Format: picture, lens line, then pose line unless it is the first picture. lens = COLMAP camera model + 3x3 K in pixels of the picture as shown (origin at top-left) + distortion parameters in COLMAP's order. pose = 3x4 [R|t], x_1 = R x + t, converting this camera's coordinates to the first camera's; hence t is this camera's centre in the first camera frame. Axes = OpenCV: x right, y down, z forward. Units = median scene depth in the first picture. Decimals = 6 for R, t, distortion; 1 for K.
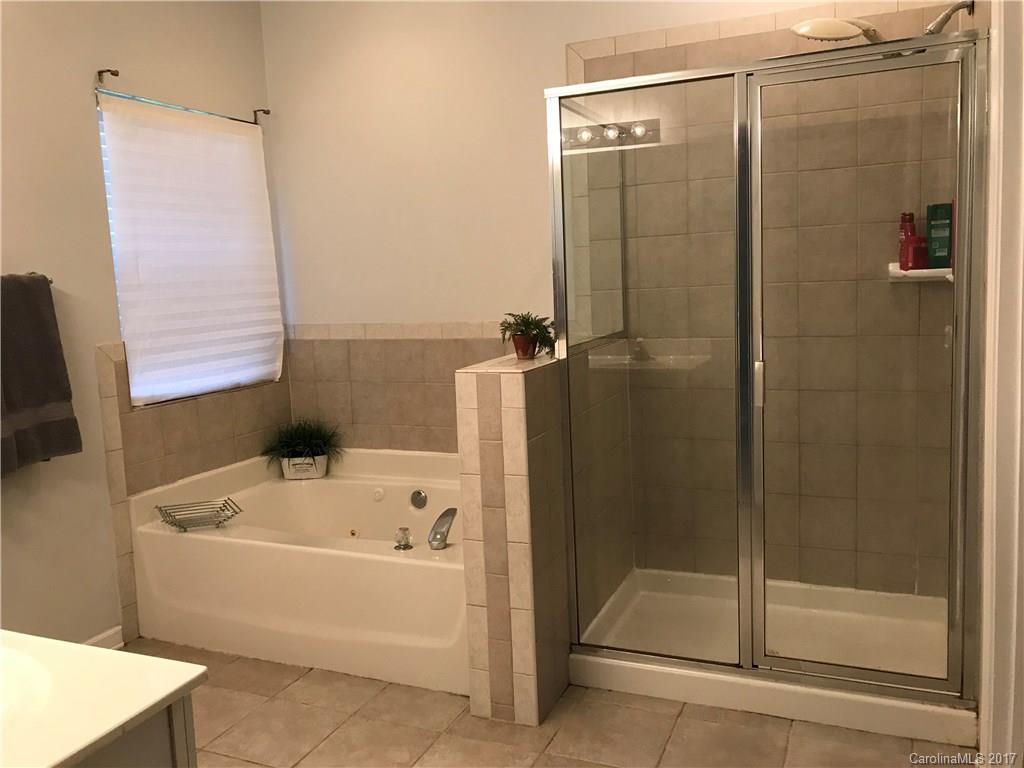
lens RADIAL K [[843.1, 0, 512.0], [0, 843.1, 384.0], [0, 0, 1]] dist [0.000239, -0.003154]
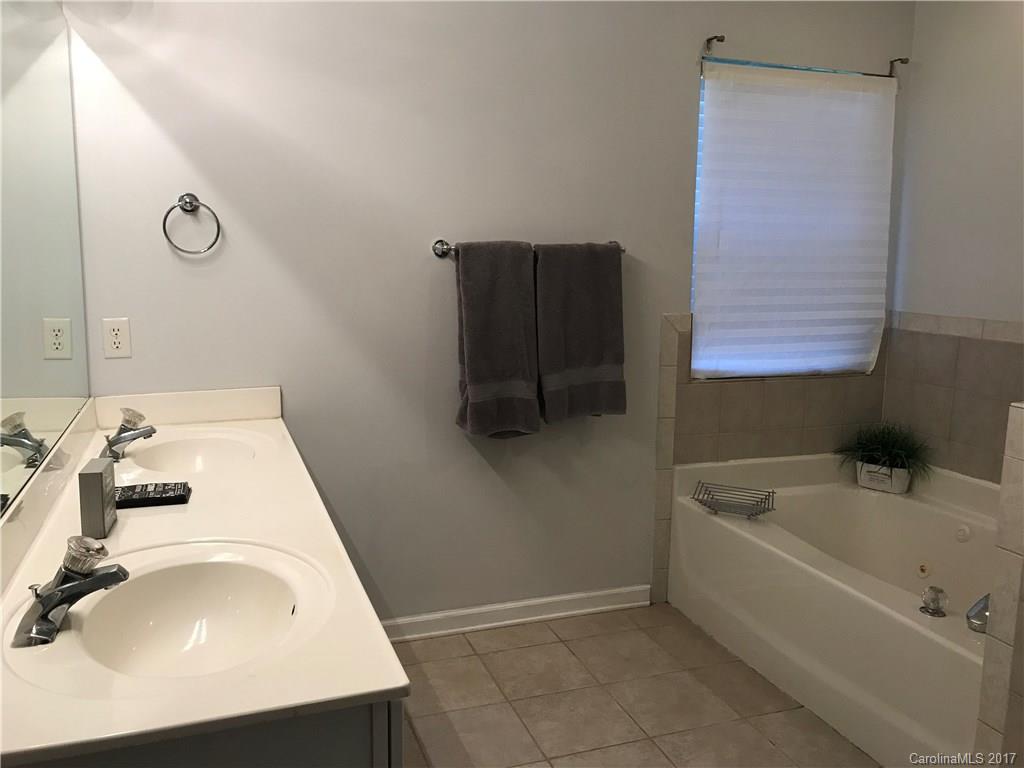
lens RADIAL K [[837.8, 0, 512.0], [0, 837.8, 384.0], [0, 0, 1]] dist [0.001686, -0.004254]
pose [[0.674729, 0.163219, -0.719792, 0.119664], [-0.133312, 0.986152, 0.098653, -0.035255], [0.725926, 0.029393, 0.687144, 0.157111]]
